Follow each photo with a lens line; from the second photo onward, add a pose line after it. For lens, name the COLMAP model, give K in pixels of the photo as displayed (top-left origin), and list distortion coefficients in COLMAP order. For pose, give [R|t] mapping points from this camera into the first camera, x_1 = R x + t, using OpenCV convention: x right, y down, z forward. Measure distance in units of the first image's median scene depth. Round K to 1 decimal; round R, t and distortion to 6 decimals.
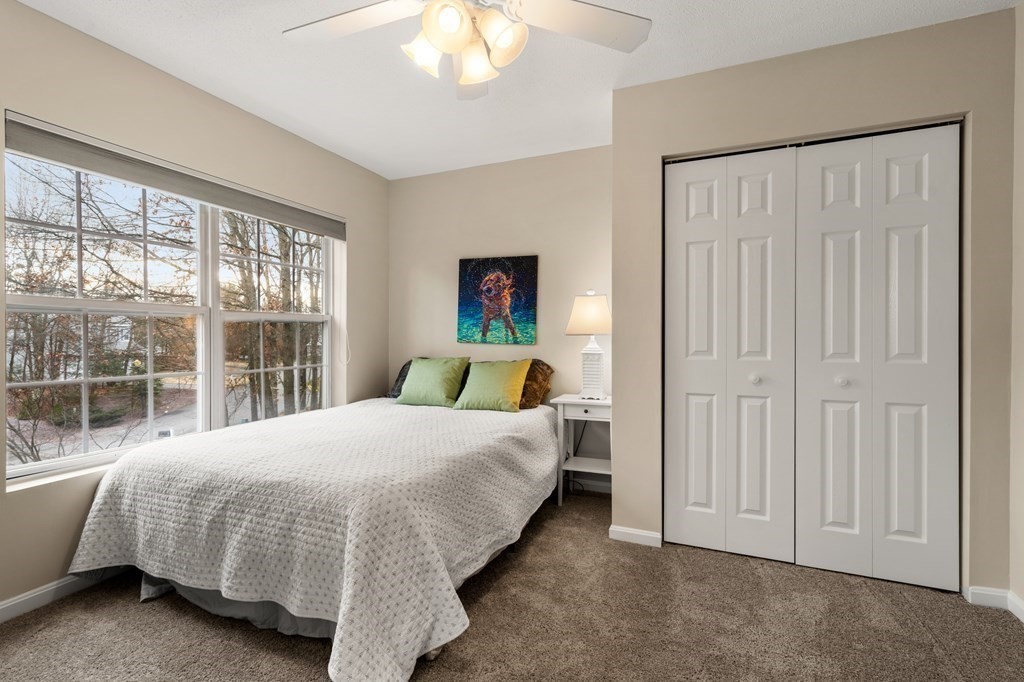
lens RADIAL K [[474.0, 0, 510.0], [0, 474.0, 338.9], [0, 0, 1]] dist [0.005896, 0.003284]
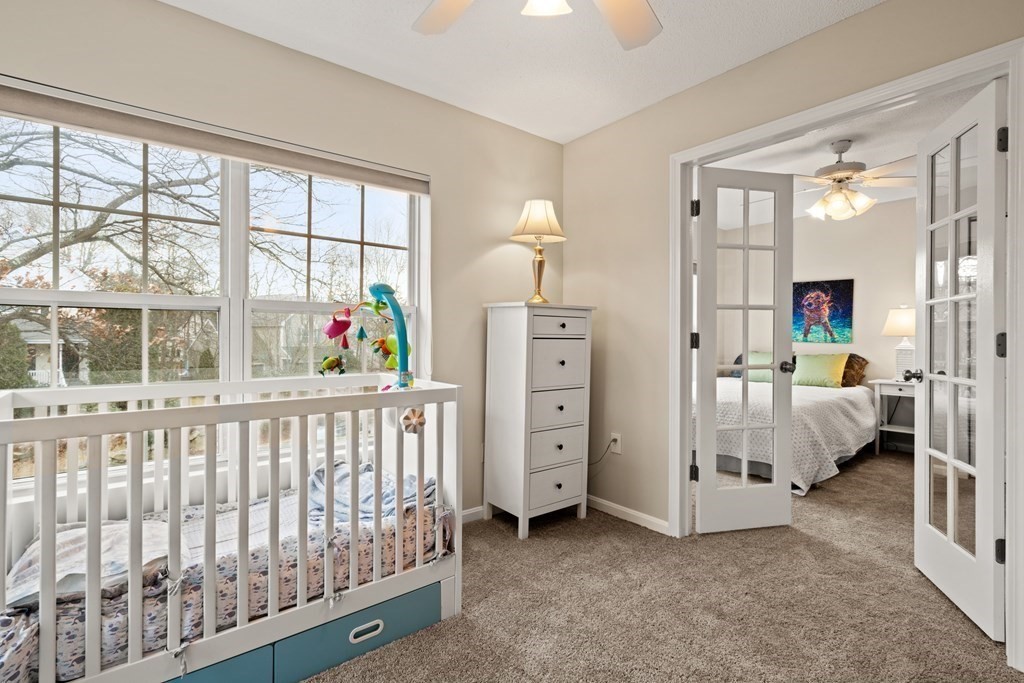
lens RADIAL K [[474.0, 0, 512.8], [0, 474.0, 333.5], [0, 0, 1]] dist [0.005896, 0.003284]
pose [[0.882041, 0.002232, -0.471167, -0.172861], [-0.007736, 0.999923, -0.009746, 0.005046], [0.471109, 0.012241, 0.881990, -0.733546]]
